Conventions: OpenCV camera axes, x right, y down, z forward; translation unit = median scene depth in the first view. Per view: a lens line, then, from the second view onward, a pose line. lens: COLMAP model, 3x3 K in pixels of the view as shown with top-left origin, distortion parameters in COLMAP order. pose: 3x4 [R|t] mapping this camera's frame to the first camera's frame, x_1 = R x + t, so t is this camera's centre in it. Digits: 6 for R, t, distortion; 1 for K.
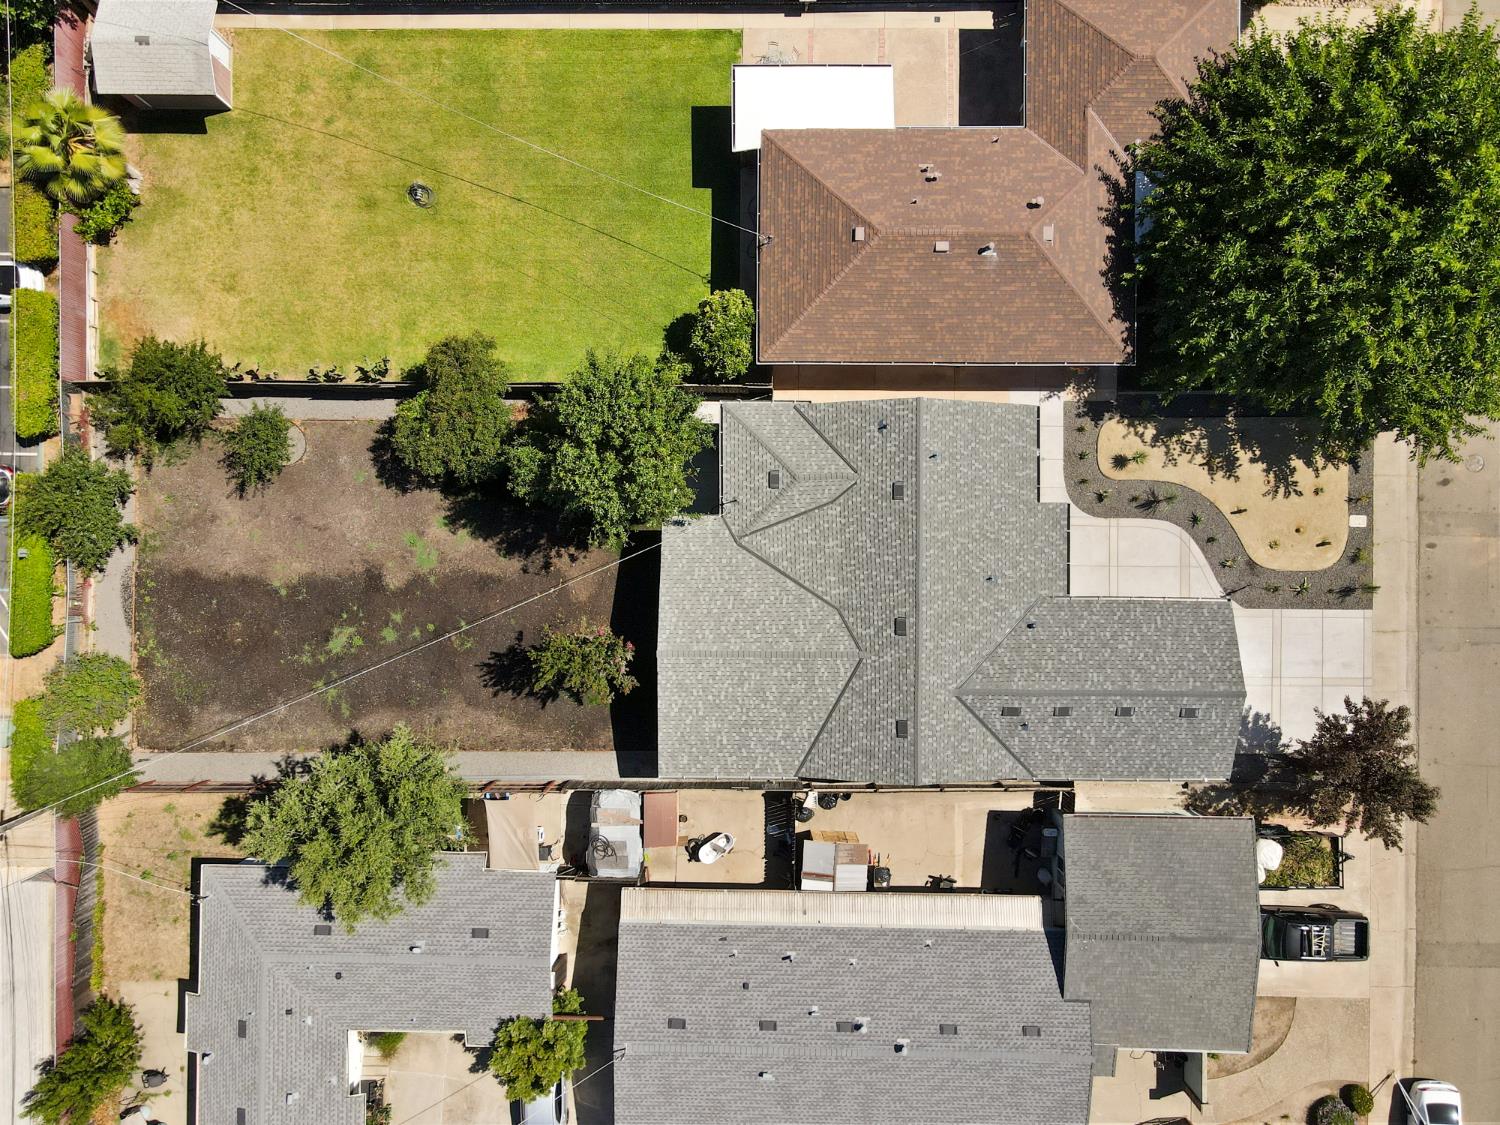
lens RADIAL K [[1108.4, 0, 750.0], [0, 1108.4, 563.0], [0, 0, 1]] dist [0.017417, -0.000816]
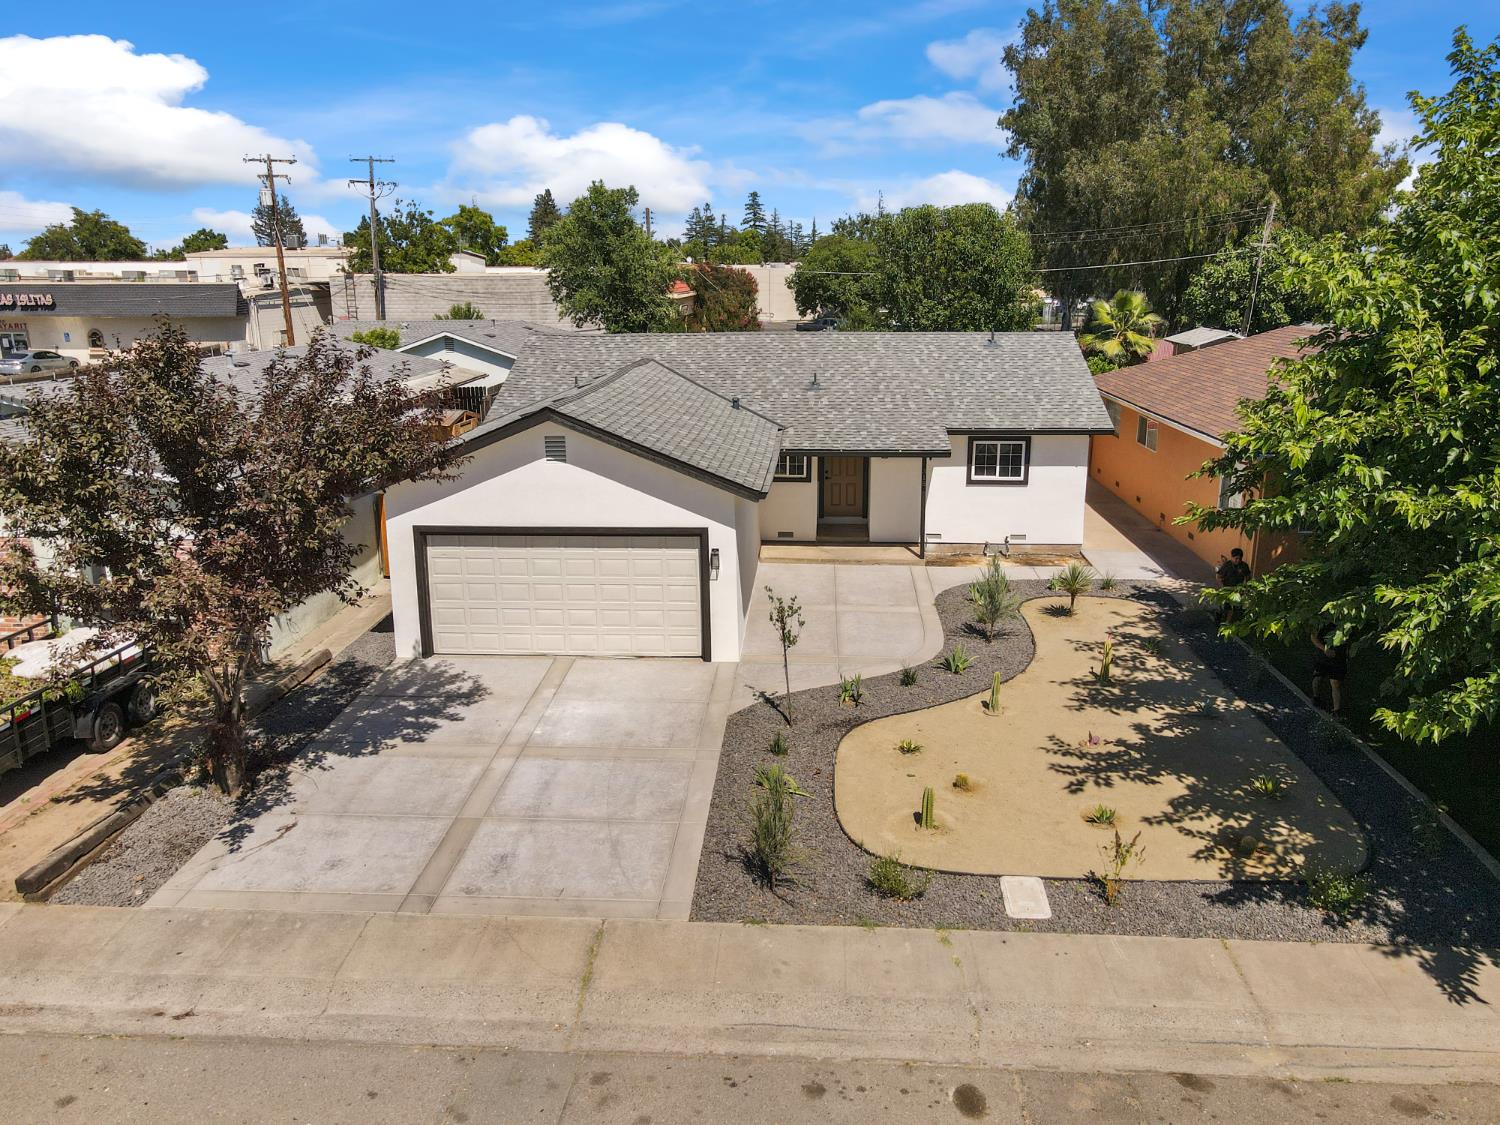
lens RADIAL K [[1108.4, 0, 747.9], [0, 1108.4, 565.7], [0, 0, 1]] dist [0.017417, -0.000816]
pose [[-0.053192, 0.275479, -0.959834, 0.813384], [-0.998563, -0.021010, 0.049309, 0.017853], [-0.006583, 0.961077, 0.276201, 0.882767]]
